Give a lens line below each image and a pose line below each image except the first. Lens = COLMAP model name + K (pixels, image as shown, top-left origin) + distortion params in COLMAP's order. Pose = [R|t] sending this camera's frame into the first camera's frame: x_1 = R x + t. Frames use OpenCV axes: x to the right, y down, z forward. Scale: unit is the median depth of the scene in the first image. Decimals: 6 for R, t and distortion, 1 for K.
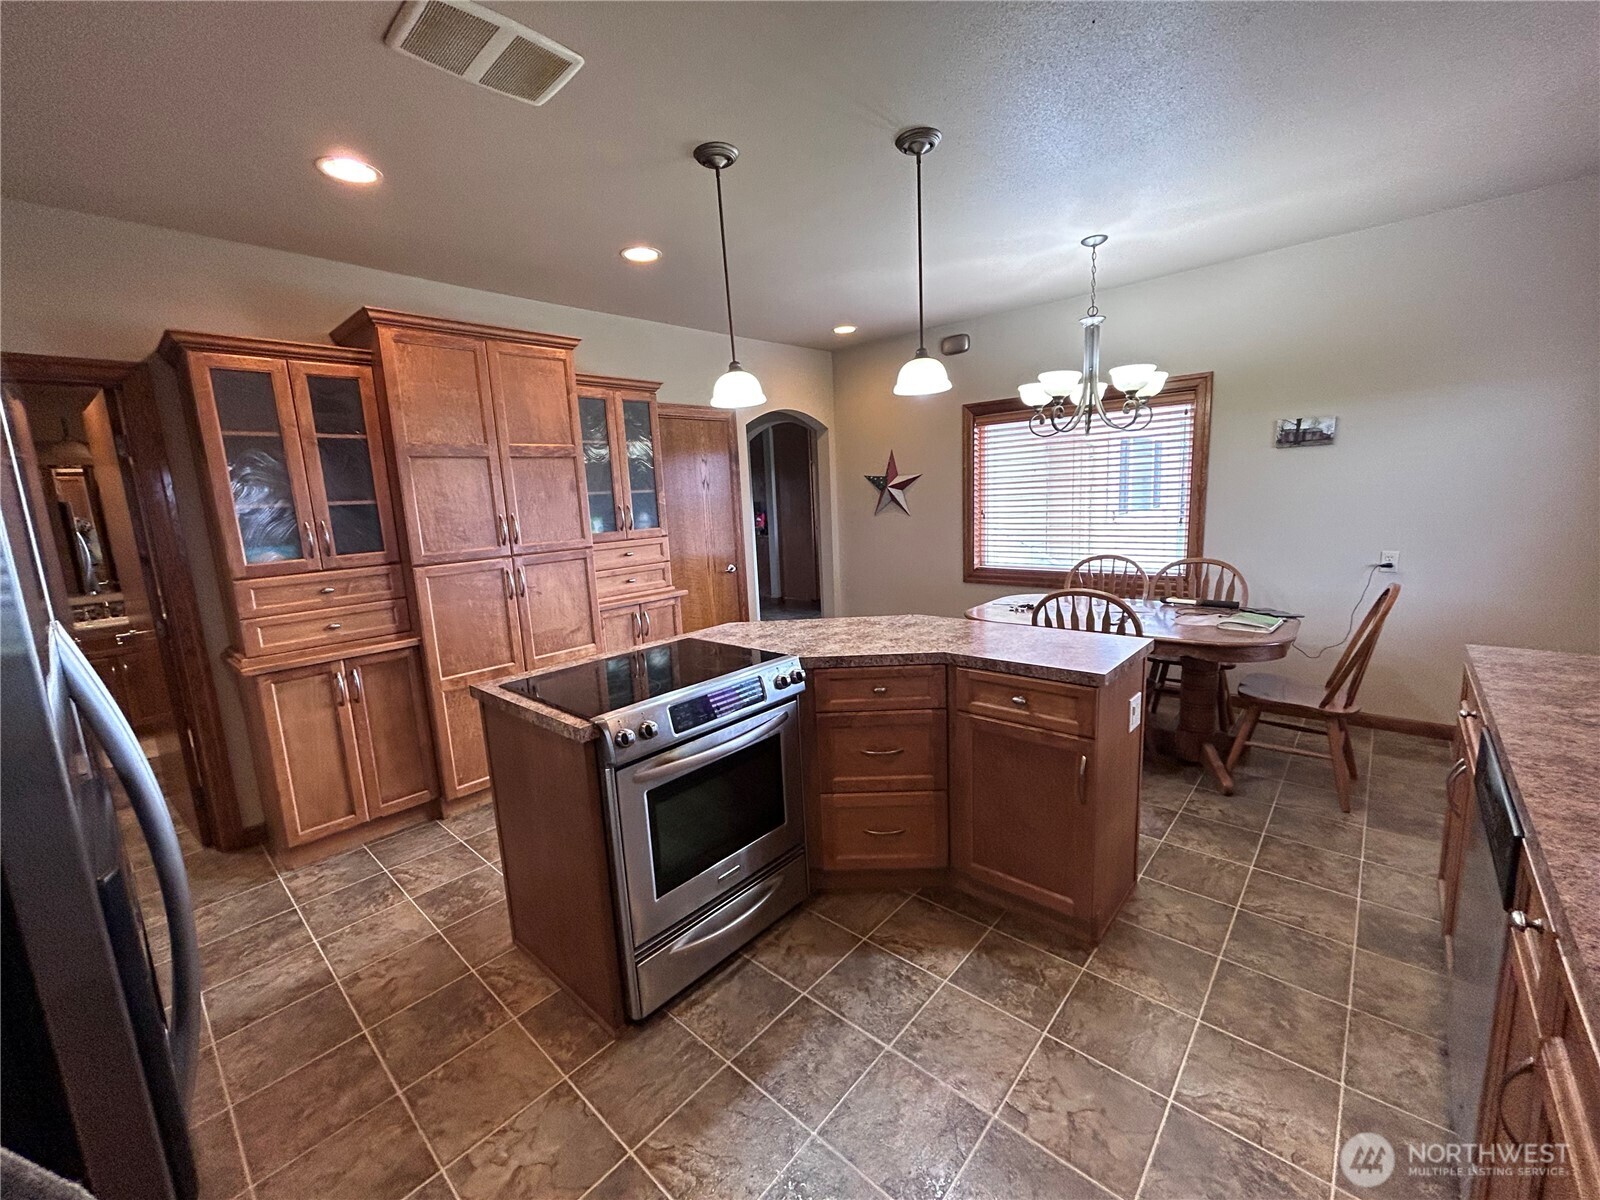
lens RADIAL K [[641.7, 0, 796.3], [0, 641.7, 596.2], [0, 0, 1]] dist [0.000666, 0.000131]
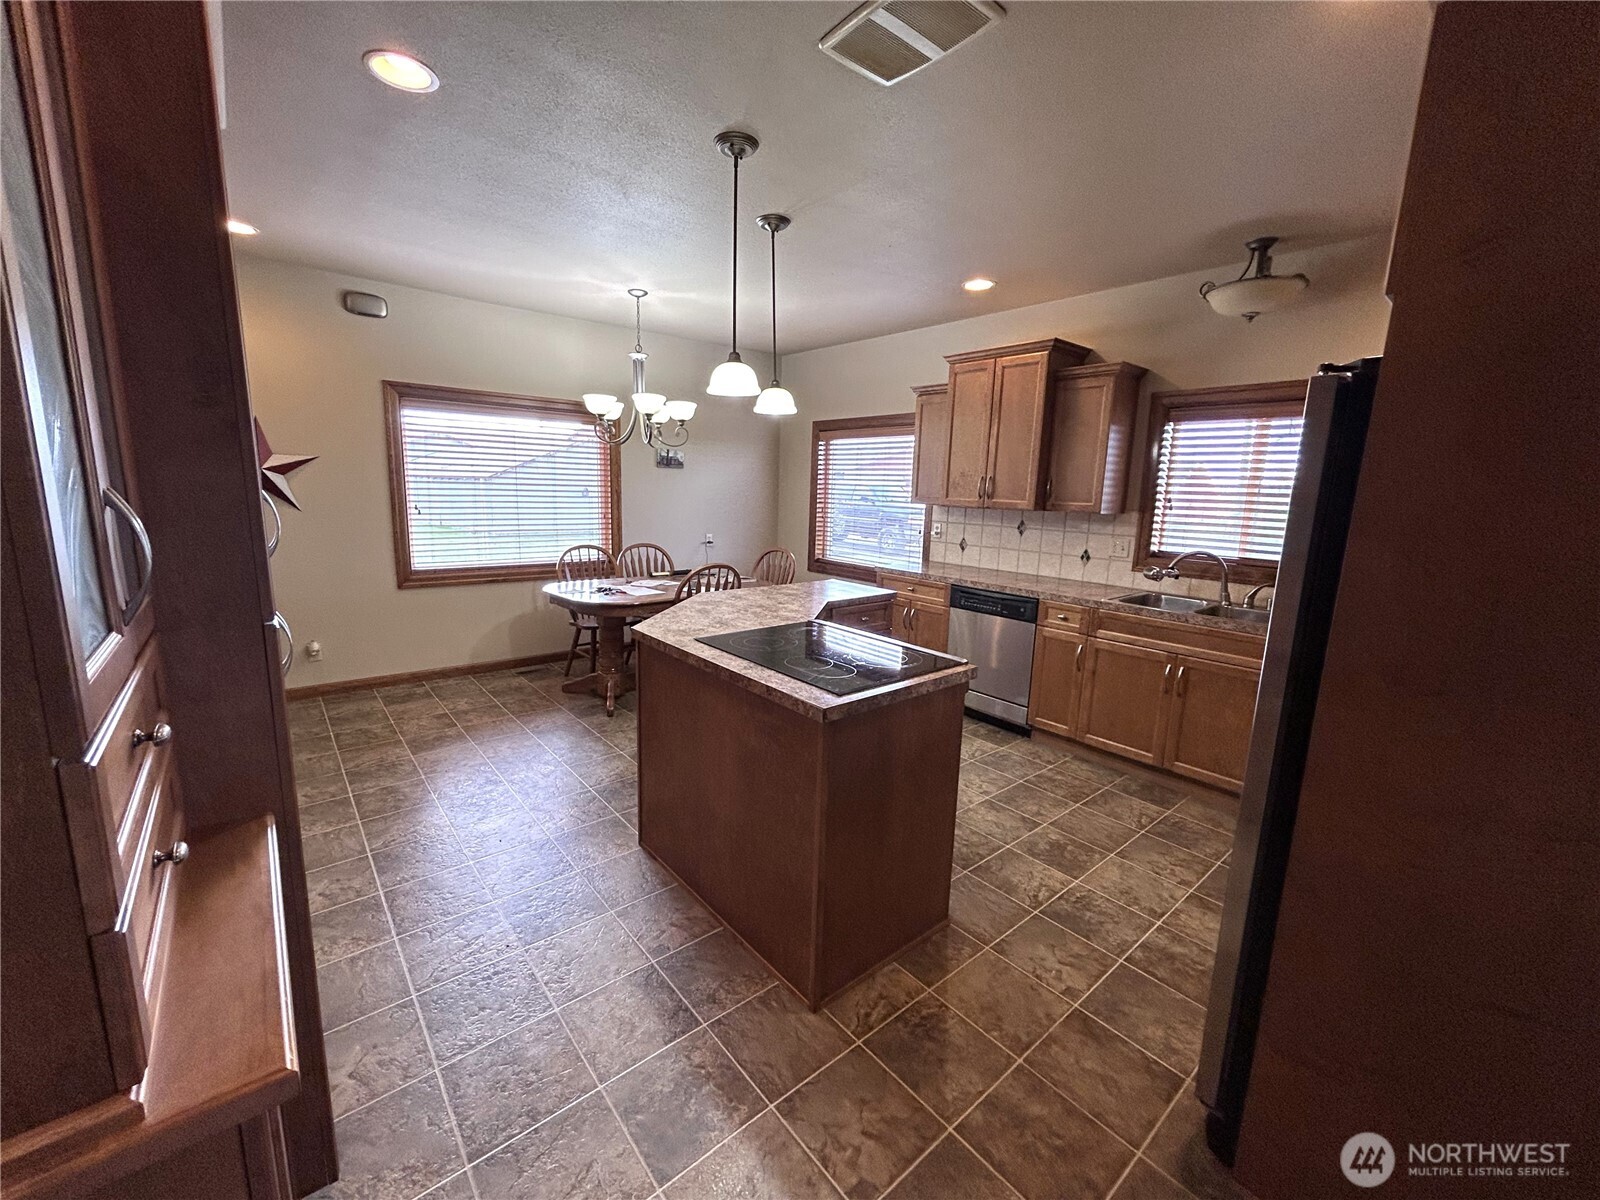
lens RADIAL K [[641.7, 0, 796.3], [0, 641.7, 596.2], [0, 0, 1]] dist [0.000666, 0.000131]
pose [[0.141929, -0.113794, 0.983314, -0.747032], [0.128919, 0.987035, 0.095617, -0.040318], [-0.981446, 0.113197, 0.154759, 0.525178]]
